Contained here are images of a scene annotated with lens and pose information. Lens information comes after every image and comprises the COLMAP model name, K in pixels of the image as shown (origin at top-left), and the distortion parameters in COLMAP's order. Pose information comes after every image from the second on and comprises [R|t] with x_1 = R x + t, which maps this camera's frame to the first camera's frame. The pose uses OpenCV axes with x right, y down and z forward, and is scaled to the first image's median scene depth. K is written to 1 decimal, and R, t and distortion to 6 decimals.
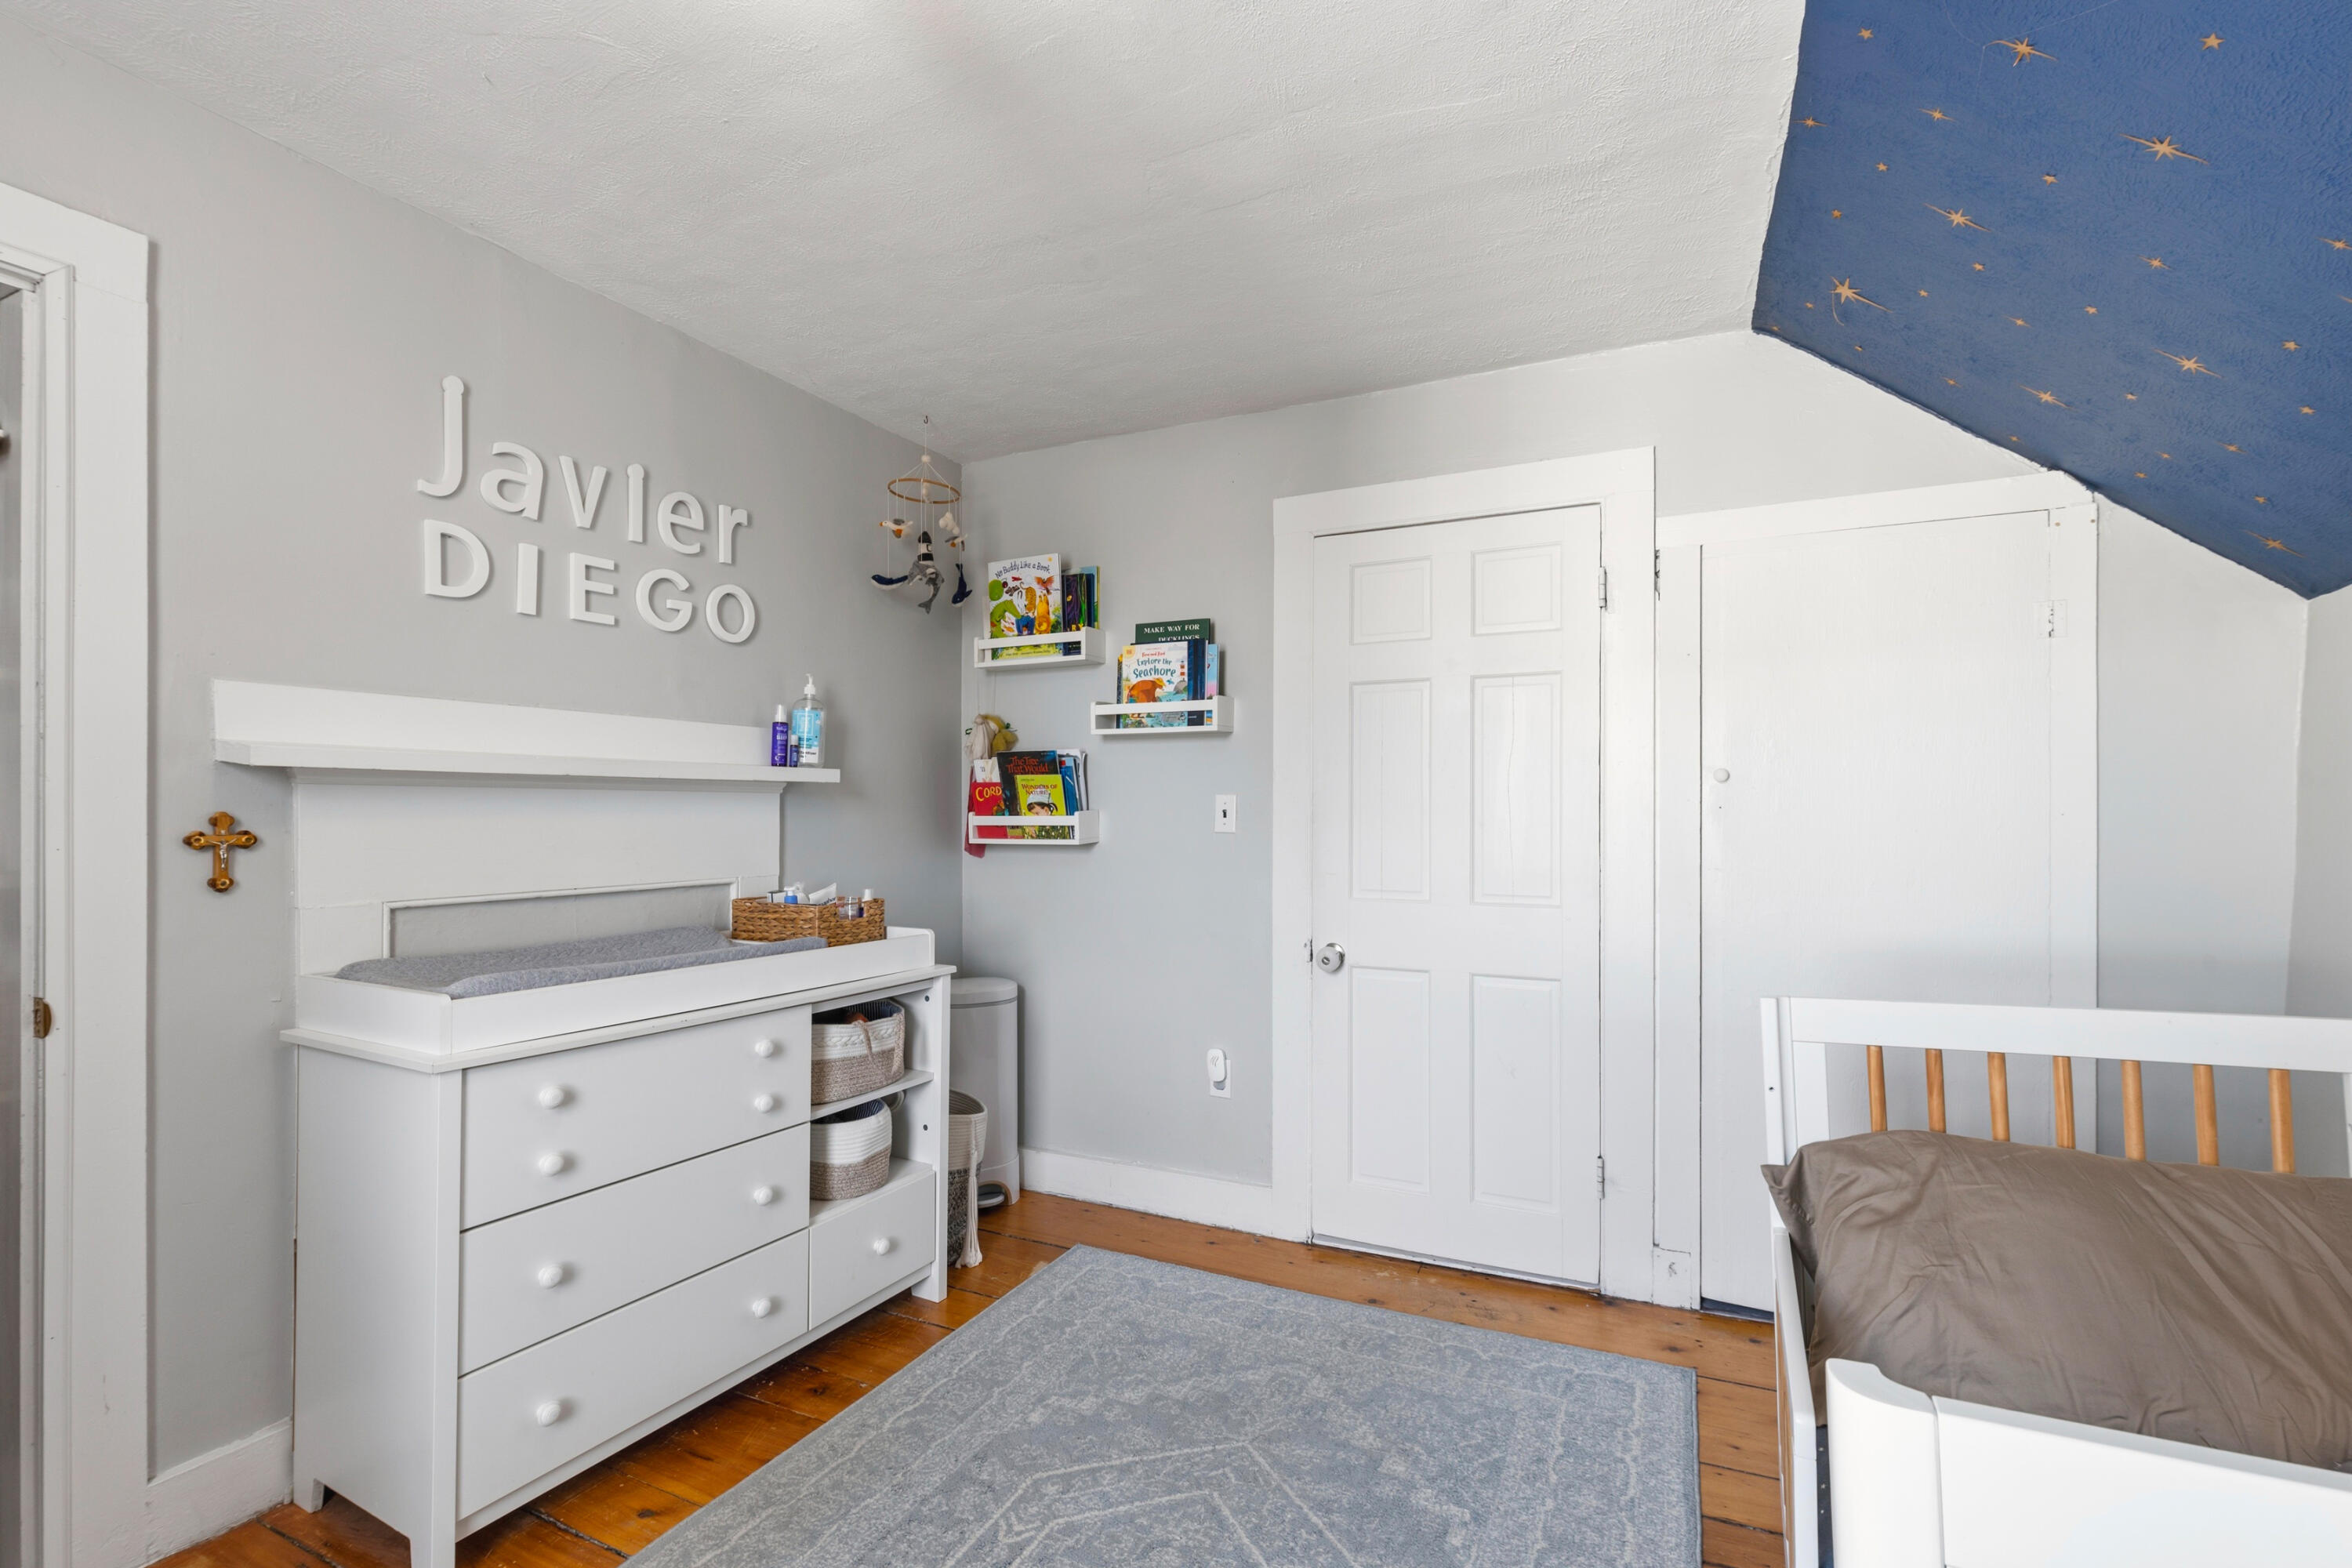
lens RADIAL K [[1047.2, 0, 1176.0], [0, 1047.2, 784.0], [0, 0, 1]] dist [0.000050, -0.000275]
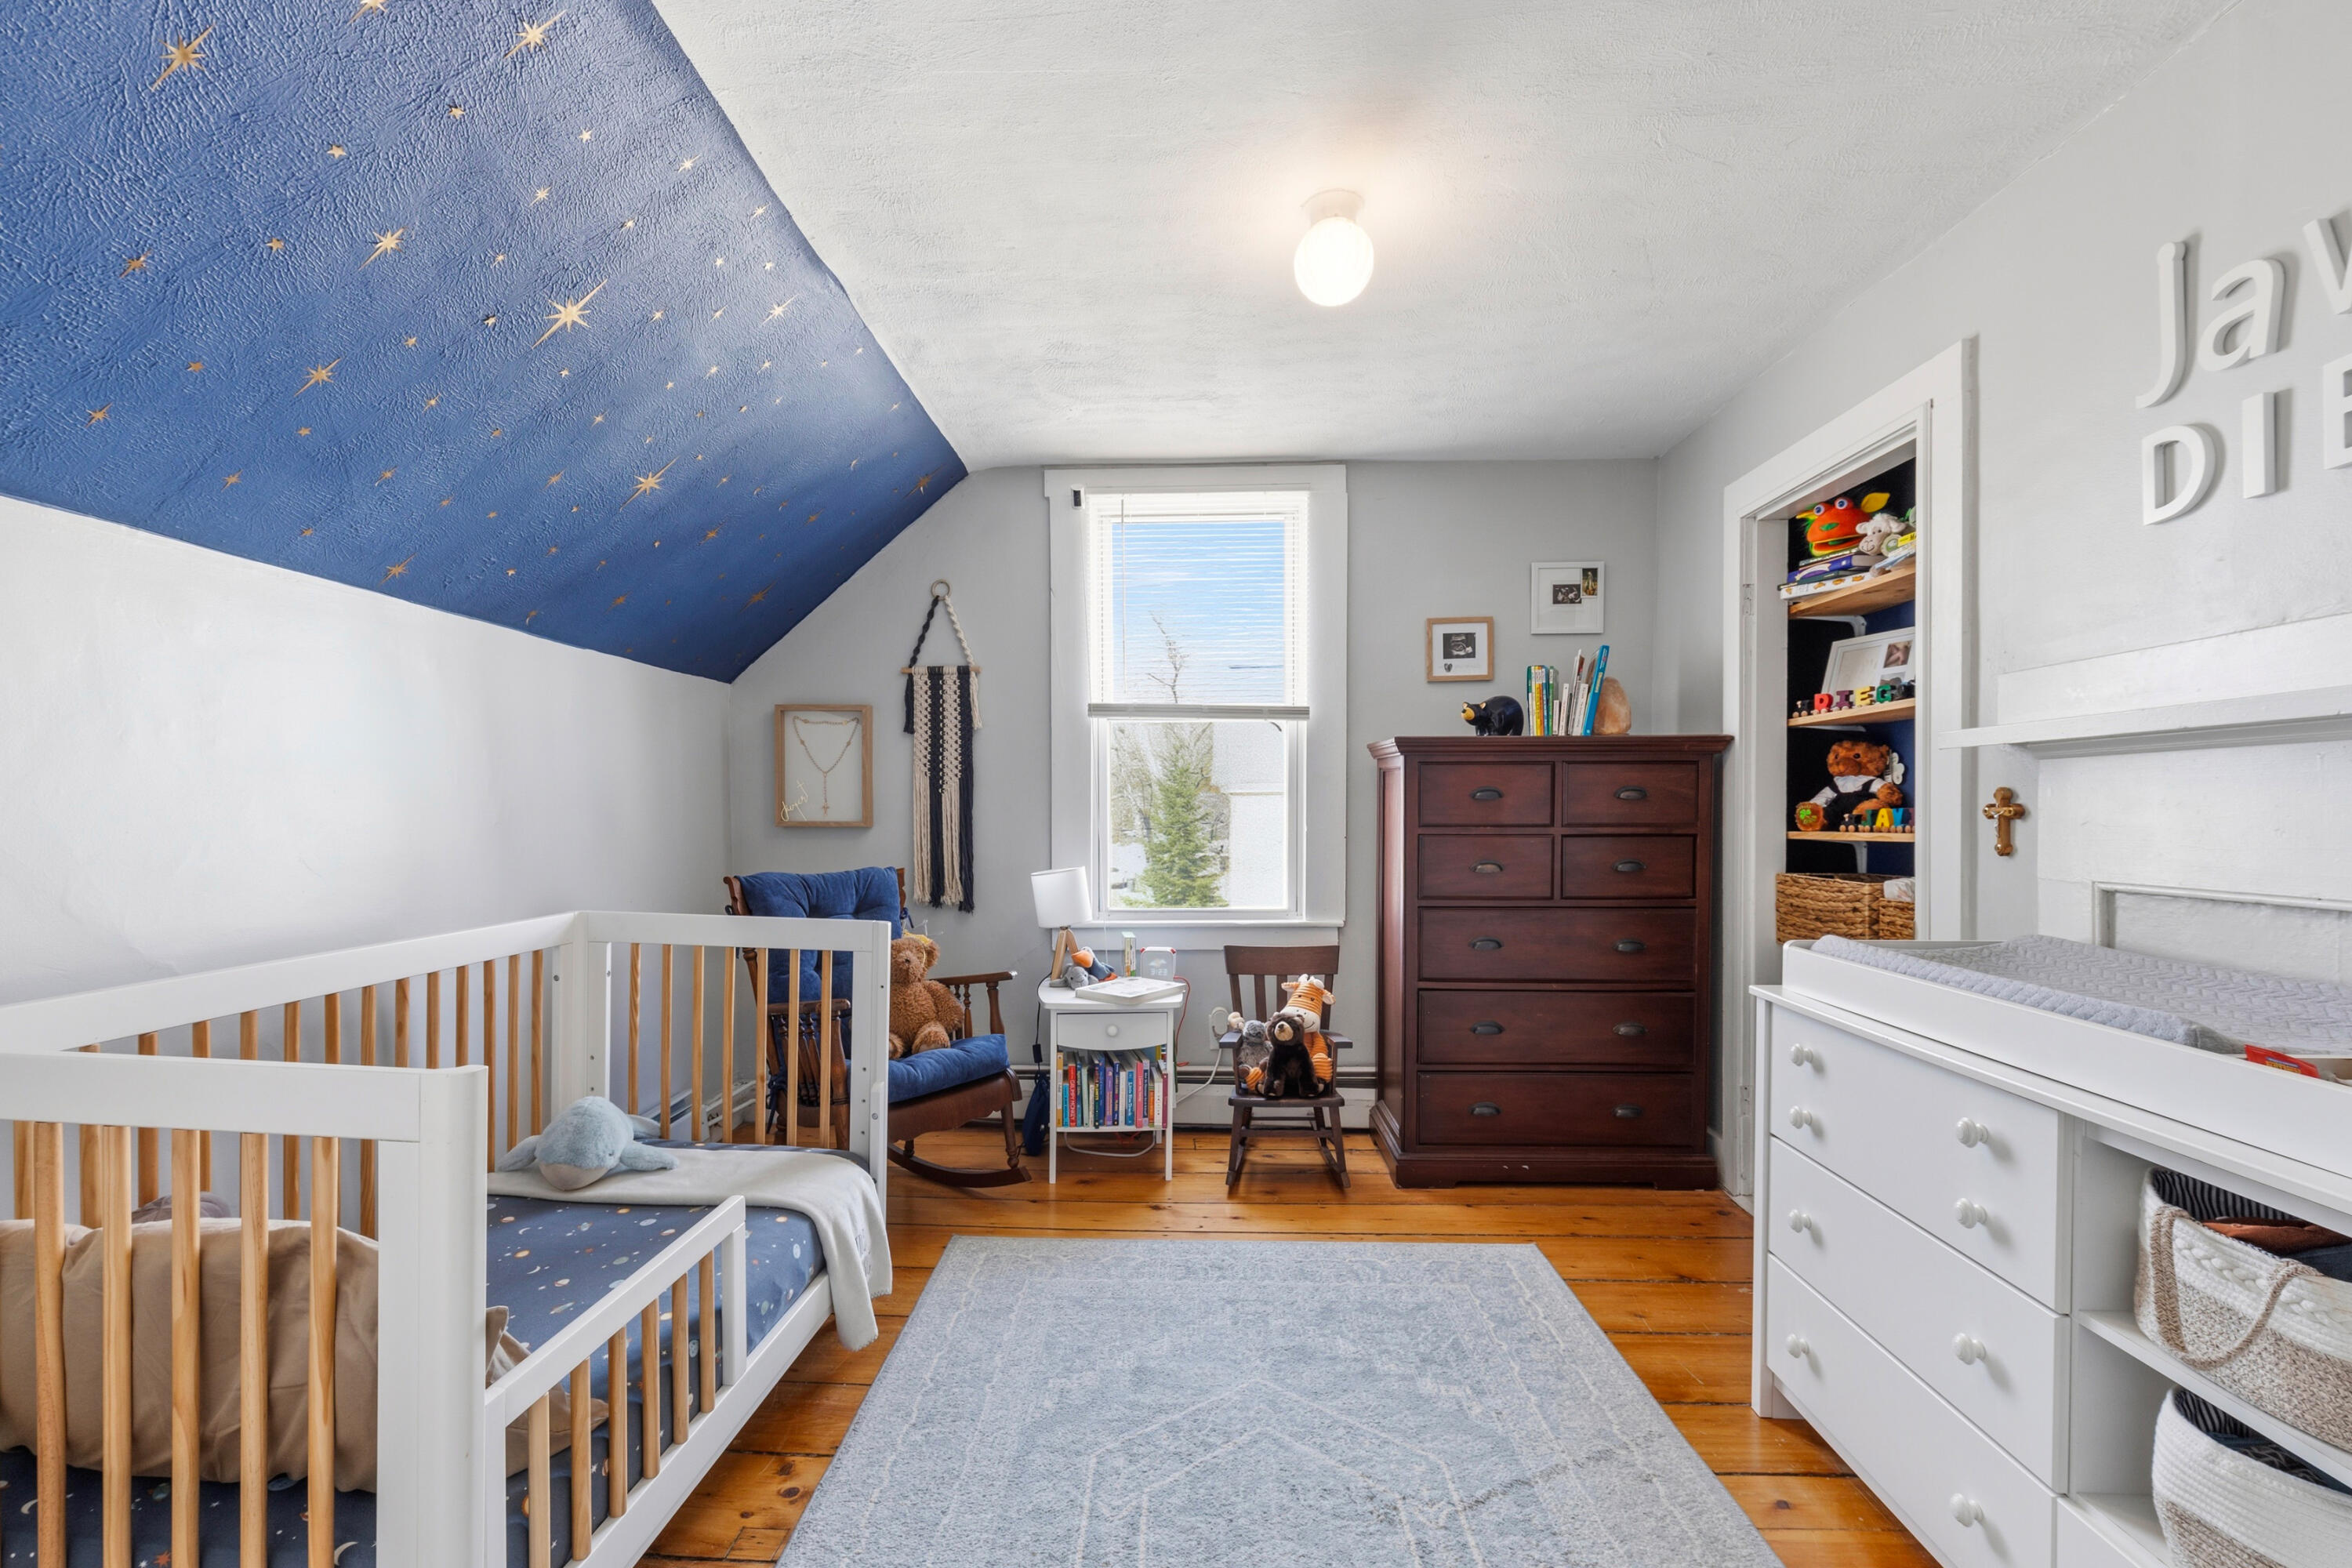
lens RADIAL K [[1047.2, 0, 1176.0], [0, 1047.2, 784.0], [0, 0, 1]] dist [0.000050, -0.000275]
pose [[-0.901373, -0.006059, -0.433002, 0.359464], [0.017582, 0.998566, -0.050573, 0.057065], [0.432687, -0.053198, -0.899973, 1.406981]]
